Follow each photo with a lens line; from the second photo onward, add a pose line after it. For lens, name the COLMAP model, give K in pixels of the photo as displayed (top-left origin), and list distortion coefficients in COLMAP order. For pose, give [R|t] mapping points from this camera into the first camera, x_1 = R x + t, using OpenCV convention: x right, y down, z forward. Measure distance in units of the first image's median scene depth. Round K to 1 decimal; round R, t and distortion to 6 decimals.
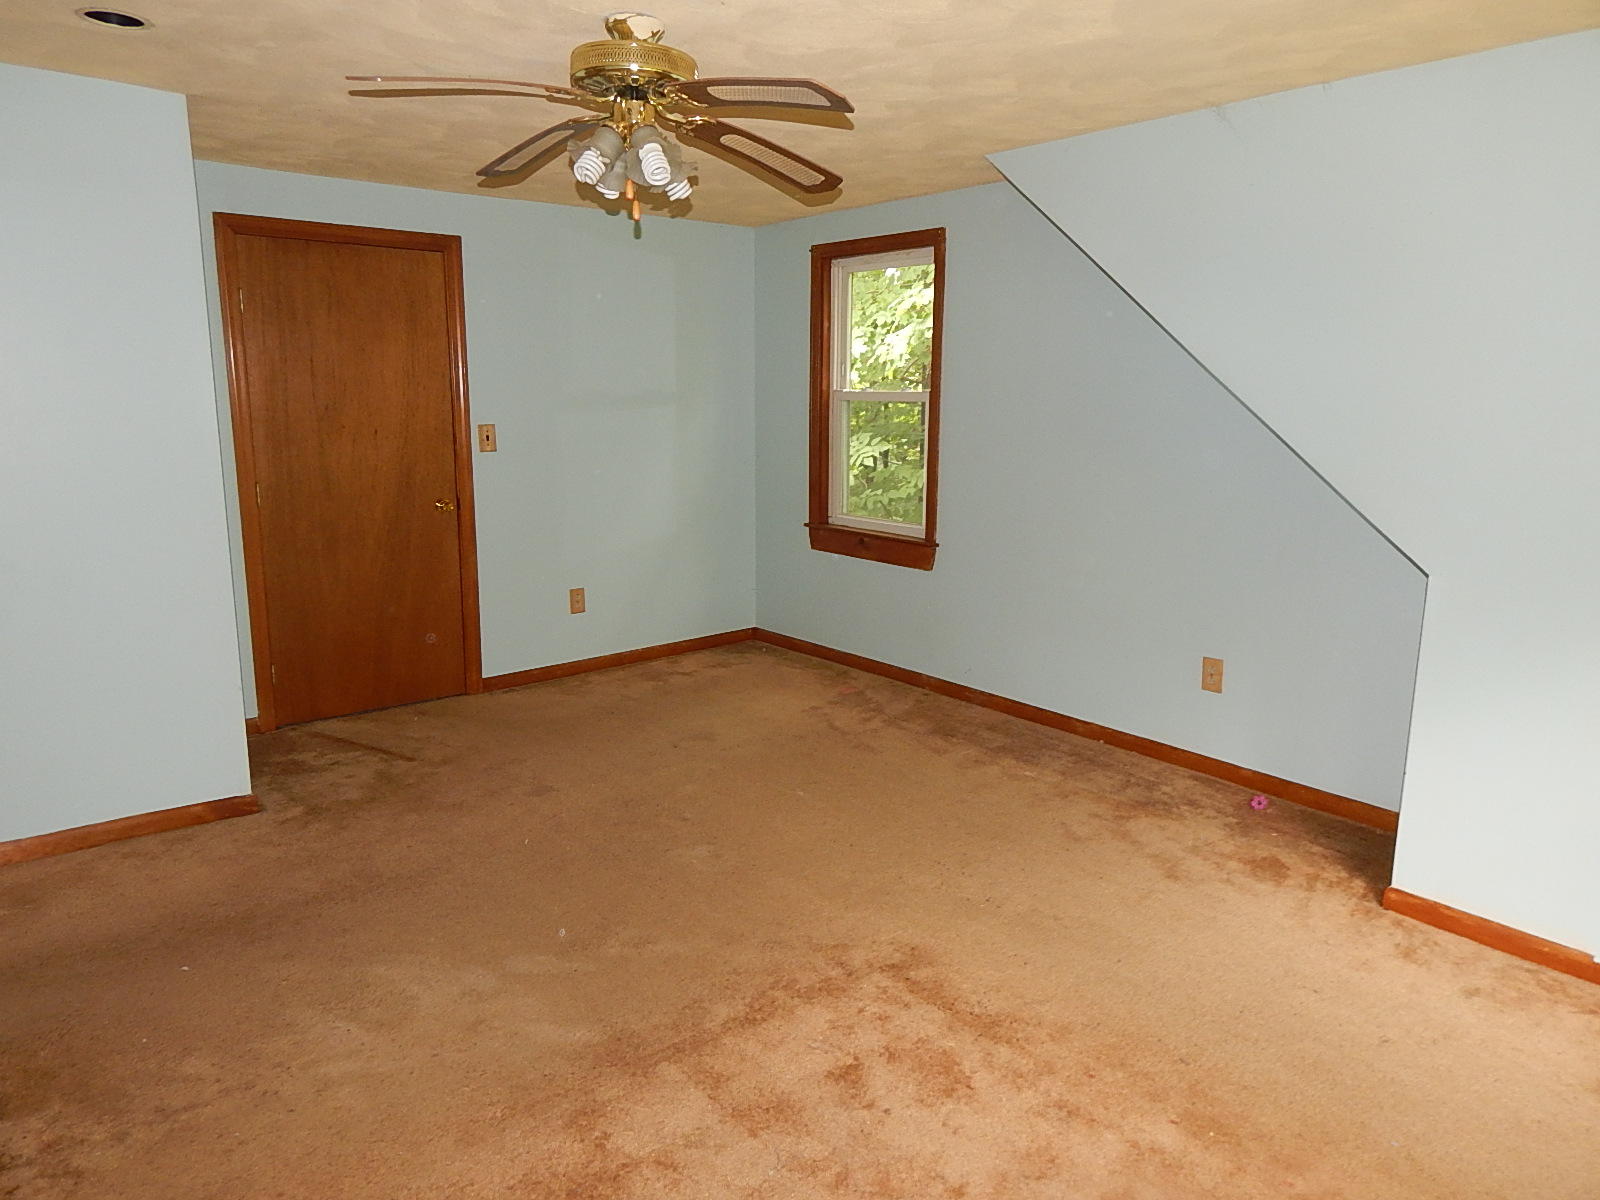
lens RADIAL K [[1074.4, 0, 803.5], [0, 1074.4, 583.6], [0, 0, 1]] dist [0.022834, 0.001237]
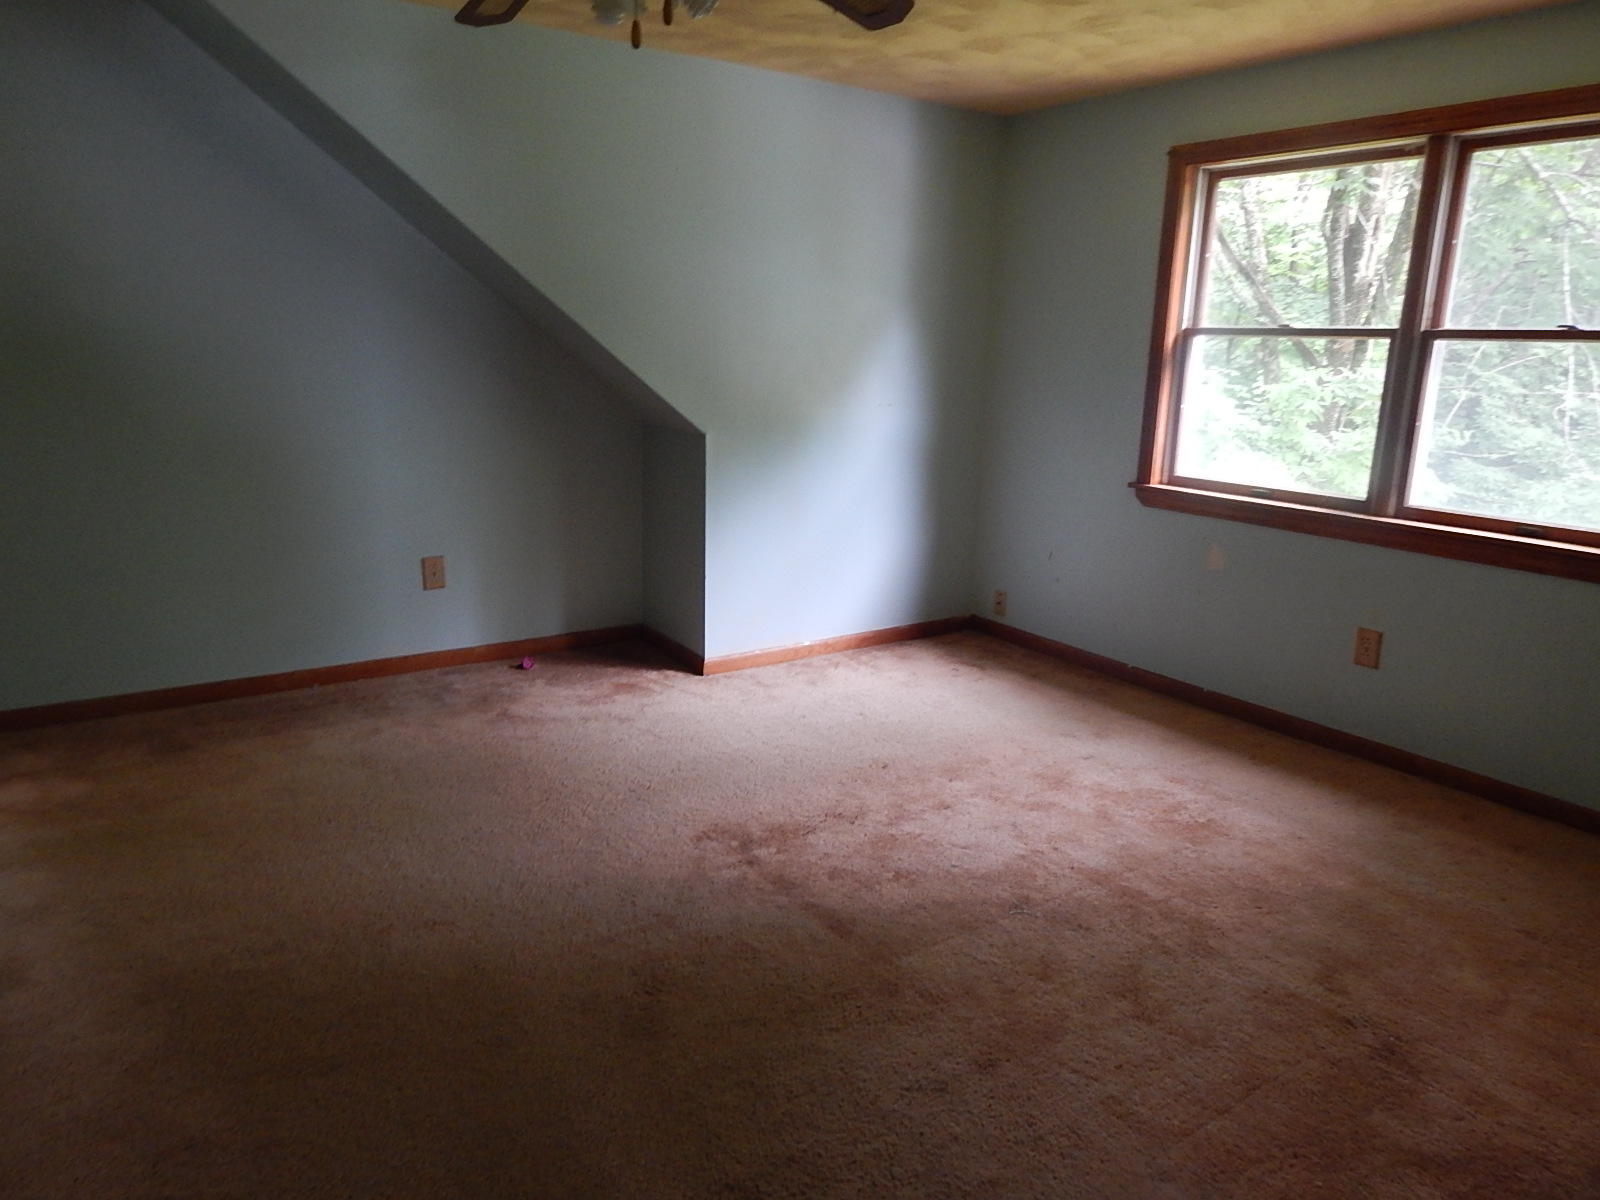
lens RADIAL K [[1103.0, 0, 796.8], [0, 1103.0, 591.7], [0, 0, 1]] dist [0.051360, -0.041257]
pose [[0.086211, -0.238333, 0.967350, -0.721465], [0.151442, 0.962816, 0.223719, -0.094843], [-0.984699, 0.127210, 0.119099, 0.626518]]
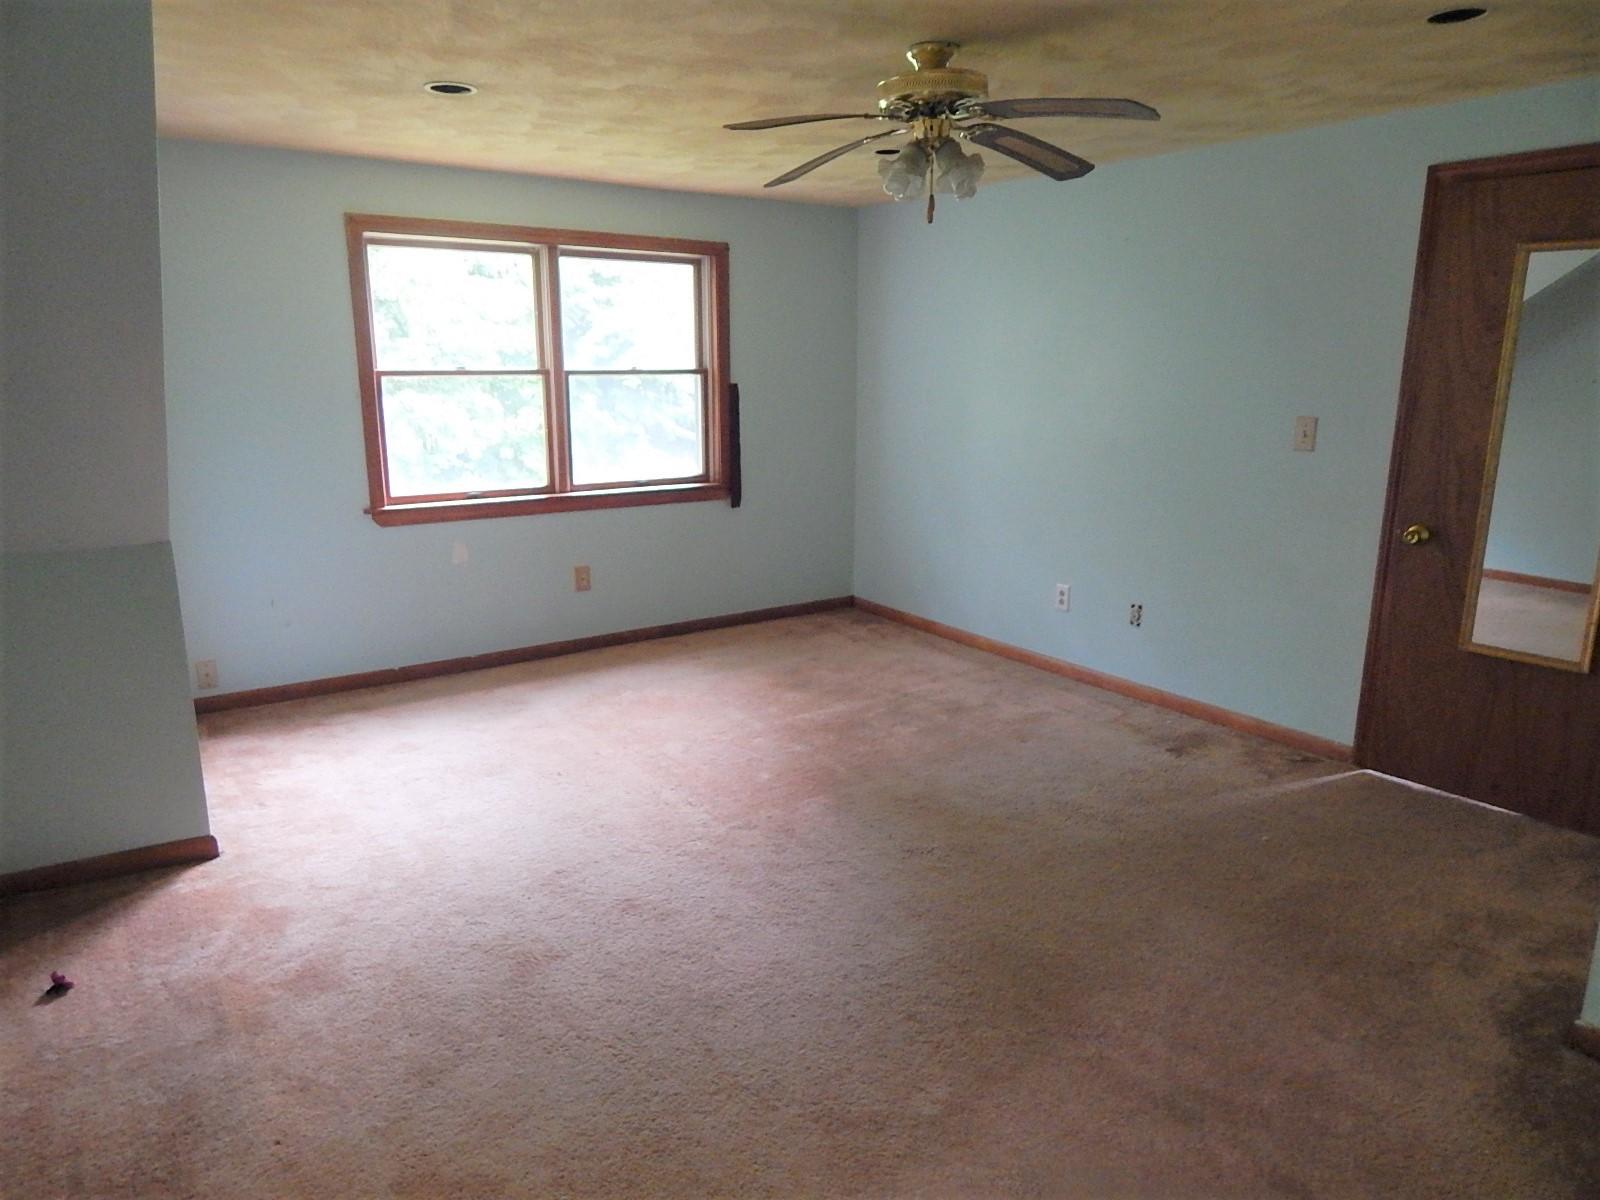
lens RADIAL K [[1061.3, 0, 790.3], [0, 1061.3, 600.1], [0, 0, 1]] dist [0.001007, 0.003073]
pose [[-0.996215, -0.035481, 0.079355, -0.080147], [-0.000914, 0.917131, 0.398586, -0.305154], [-0.086921, 0.397004, -0.913692, 1.609927]]
